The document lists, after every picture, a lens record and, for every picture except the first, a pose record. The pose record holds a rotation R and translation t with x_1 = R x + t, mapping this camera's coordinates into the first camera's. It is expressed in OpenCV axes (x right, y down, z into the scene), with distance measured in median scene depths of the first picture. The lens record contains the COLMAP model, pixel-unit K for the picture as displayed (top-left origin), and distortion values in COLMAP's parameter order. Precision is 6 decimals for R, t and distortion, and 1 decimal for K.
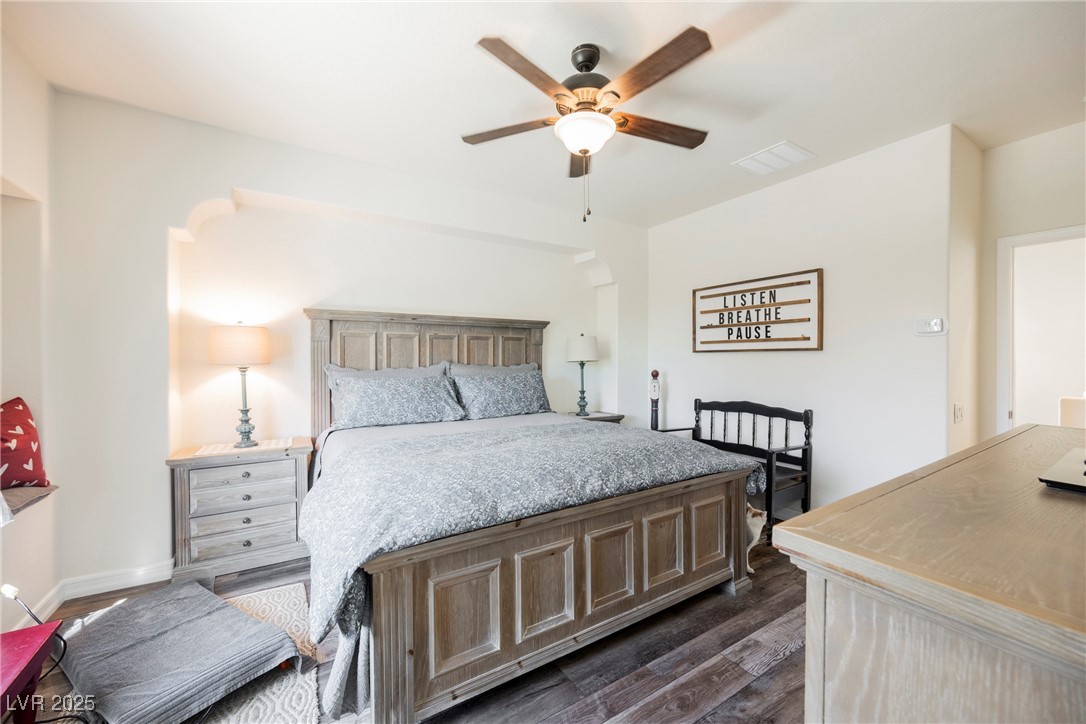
lens RADIAL K [[425.0, 0, 537.4], [0, 425.0, 363.1], [0, 0, 1]] dist [-0.001208, -0.000337]
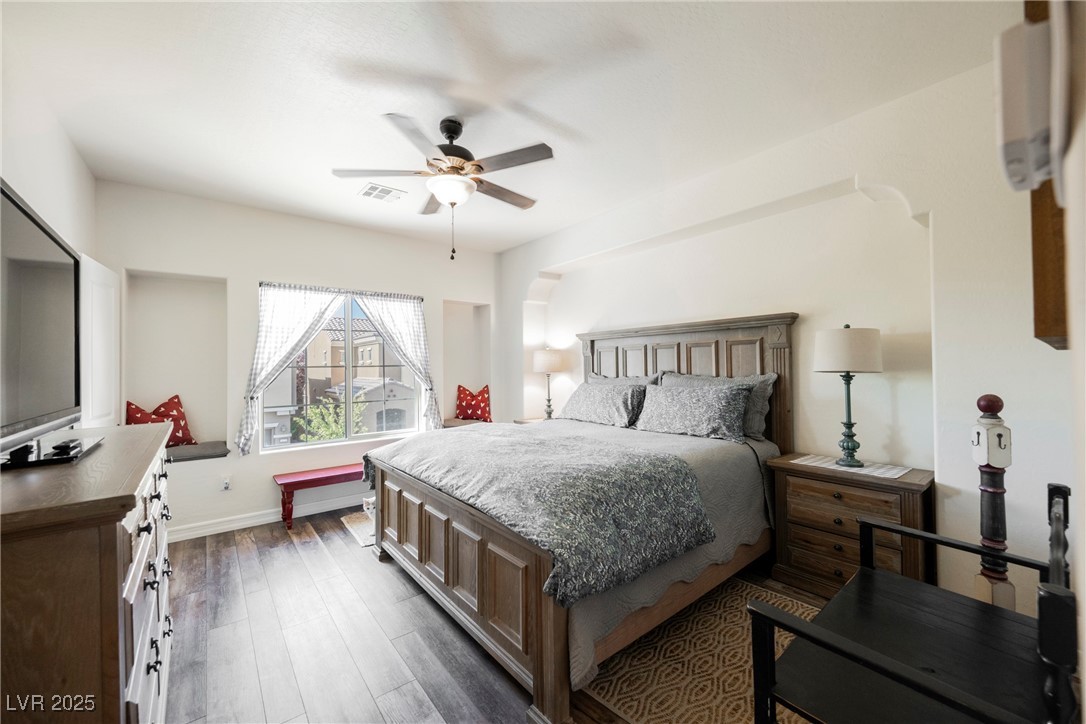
lens RADIAL K [[425.0, 0, 537.9], [0, 425.0, 364.8], [0, 0, 1]] dist [-0.001208, -0.000337]
pose [[0.118141, -0.015894, -0.992870, 0.741048], [-0.020151, 0.999628, -0.018400, 0.005896], [0.992792, 0.022181, 0.117777, 0.609280]]
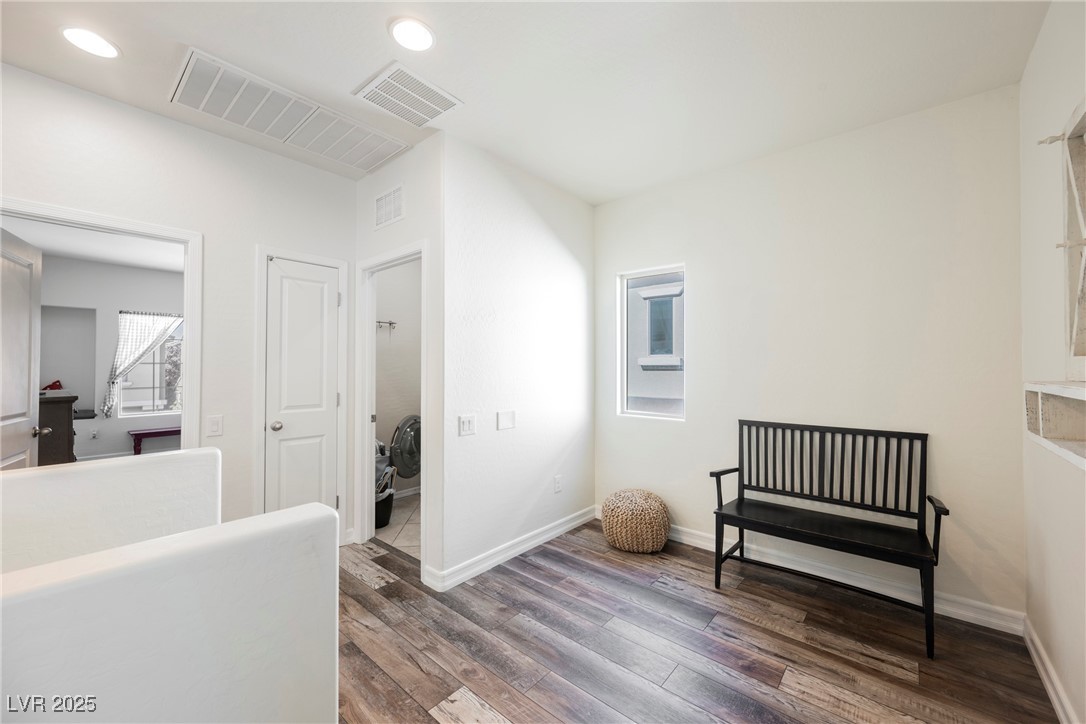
lens RADIAL K [[425.0, 0, 541.8], [0, 425.0, 363.8], [0, 0, 1]] dist [-0.001208, -0.000337]
pose [[0.308240, -0.011196, -0.951243, 1.632337], [-0.029307, 0.999344, -0.021259, -0.005360], [0.950857, 0.034431, 0.307709, 1.073160]]
